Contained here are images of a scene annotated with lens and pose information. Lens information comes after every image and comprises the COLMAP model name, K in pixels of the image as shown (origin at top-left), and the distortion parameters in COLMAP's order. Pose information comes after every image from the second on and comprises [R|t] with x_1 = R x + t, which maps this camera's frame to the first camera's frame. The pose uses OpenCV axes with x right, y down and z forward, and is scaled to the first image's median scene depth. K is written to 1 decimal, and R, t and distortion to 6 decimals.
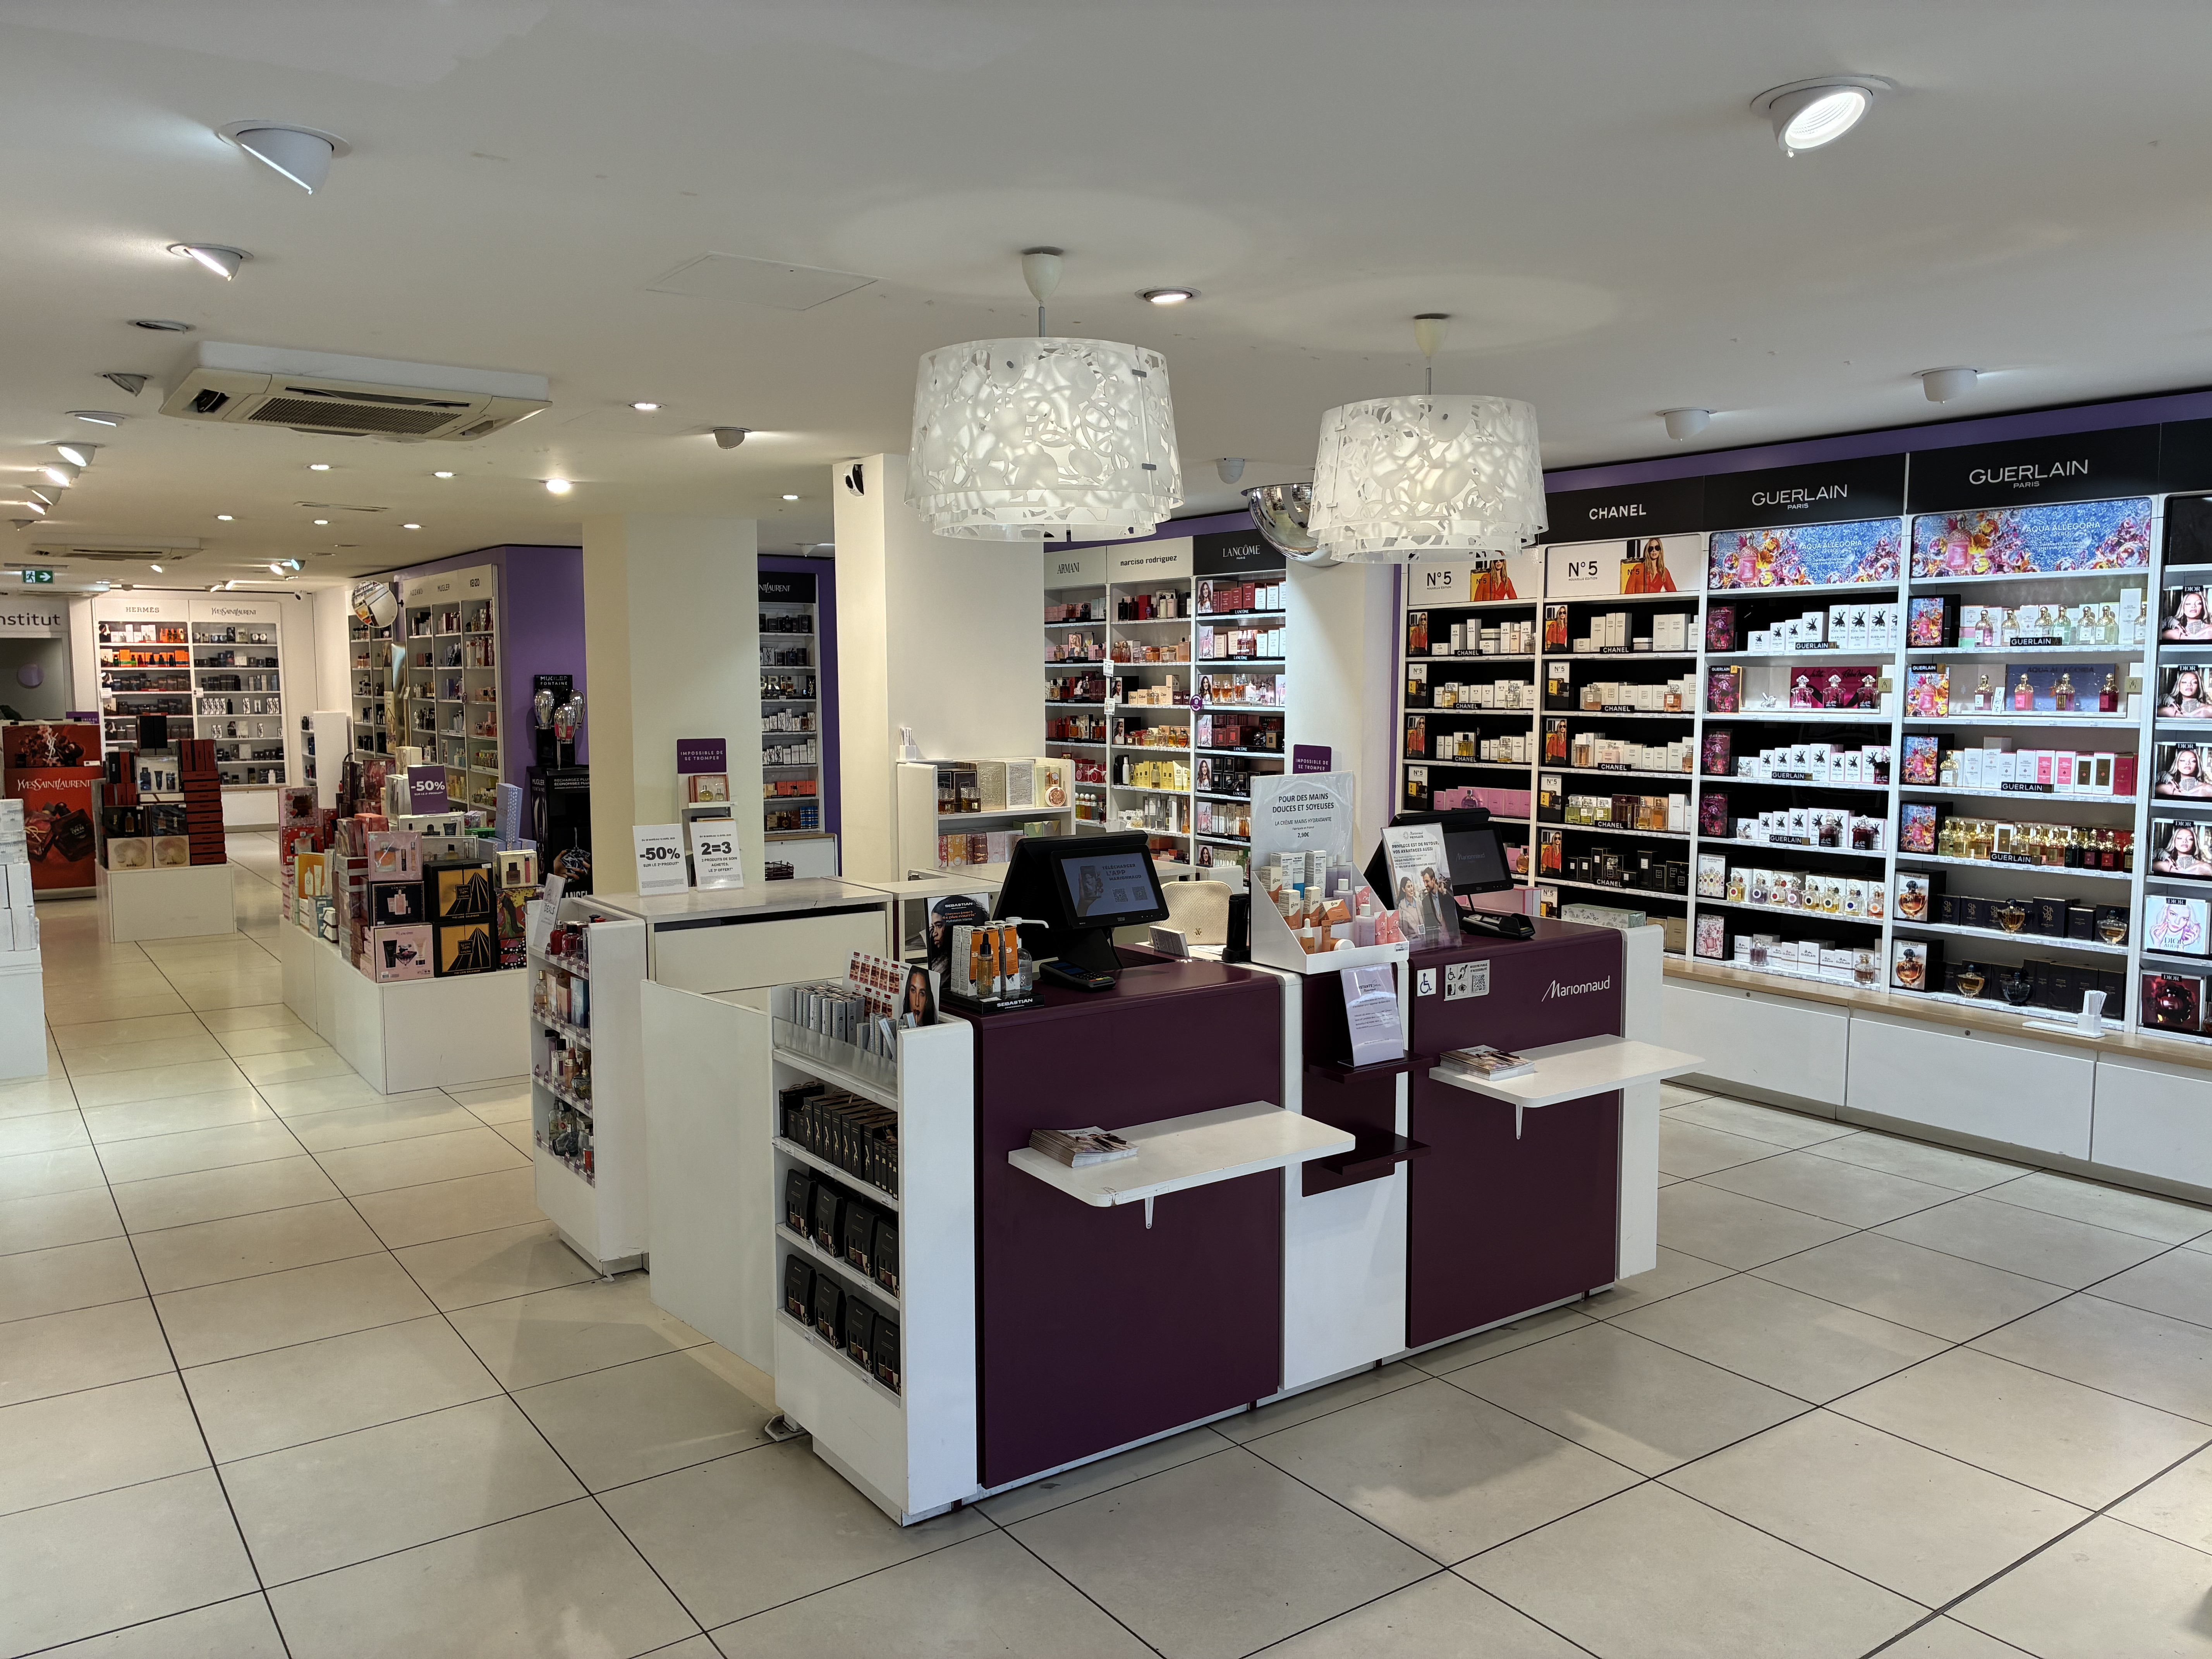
lens RADIAL K [[1665.9, 0, 1106.2], [0, 1665.9, 816.4], [0, 0, 1]] dist [0.054852, -0.070737]
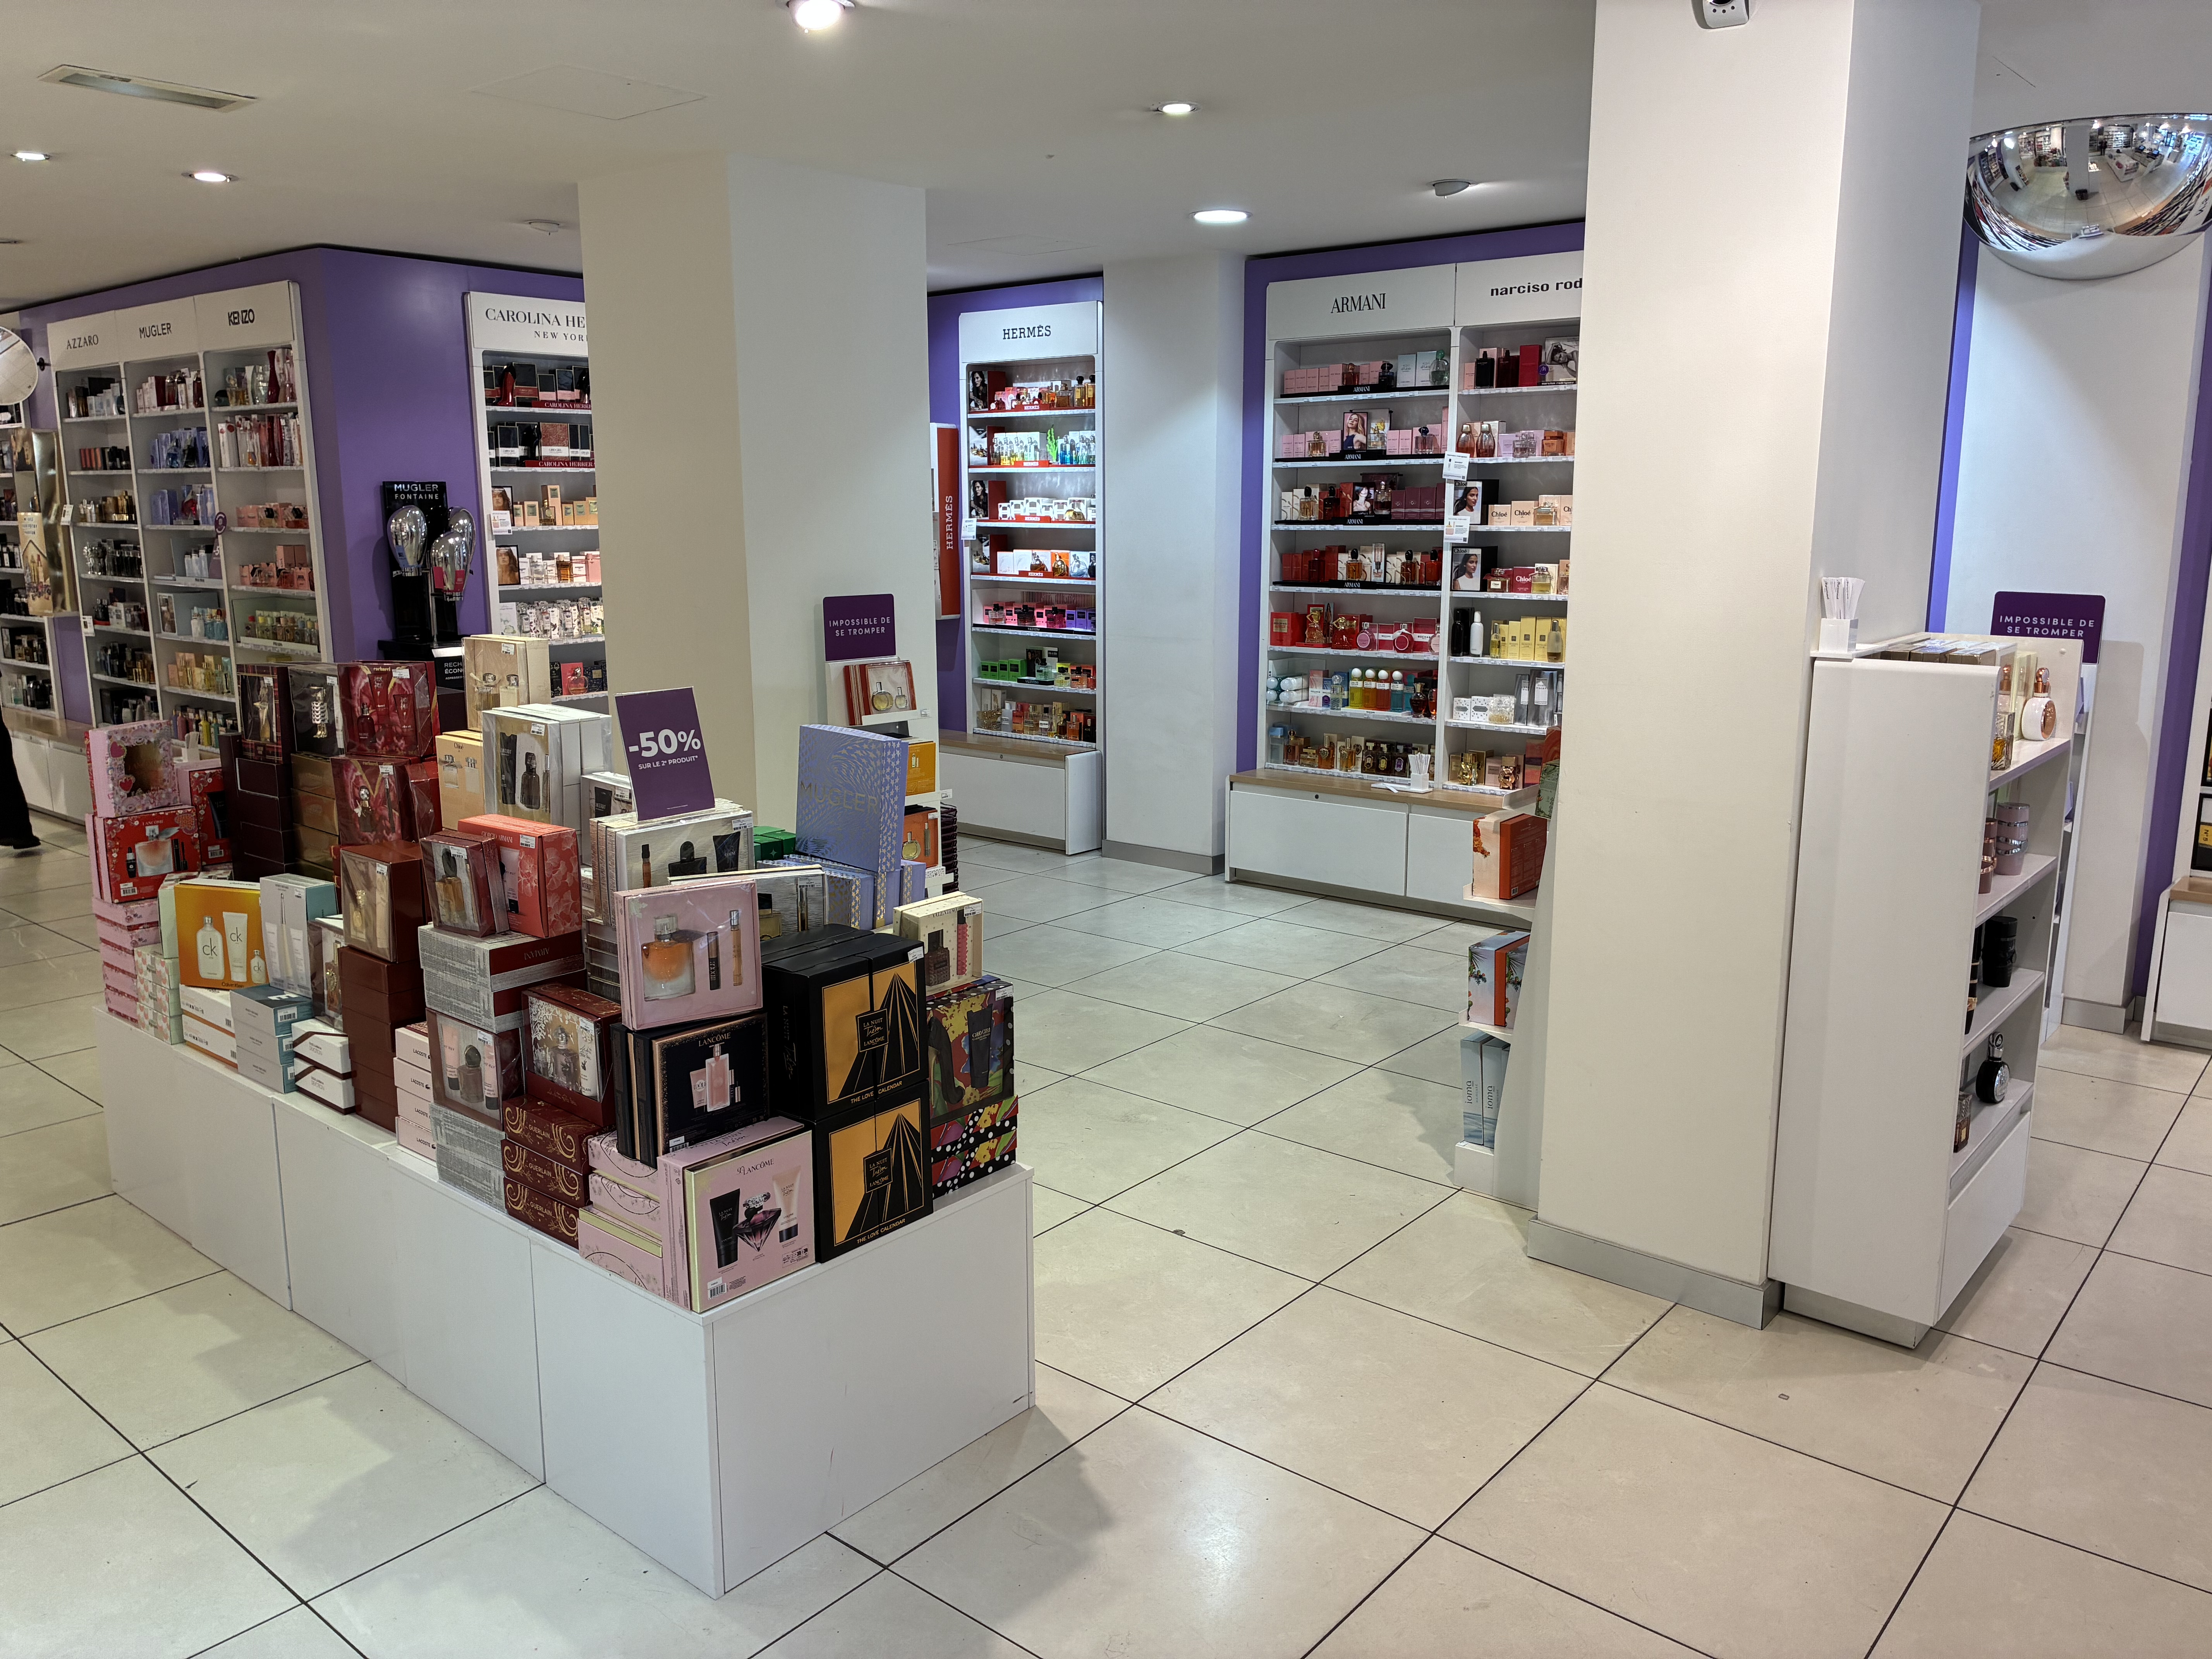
lens RADIAL K [[1665.9, 0, 1106.2], [0, 1665.9, 816.4], [0, 0, 1]] dist [0.054852, -0.070737]
pose [[0.967335, -0.048769, 0.248766, -0.286925], [0.023004, 0.994159, 0.105449, -0.028511], [-0.252456, -0.096282, 0.962806, 0.424137]]
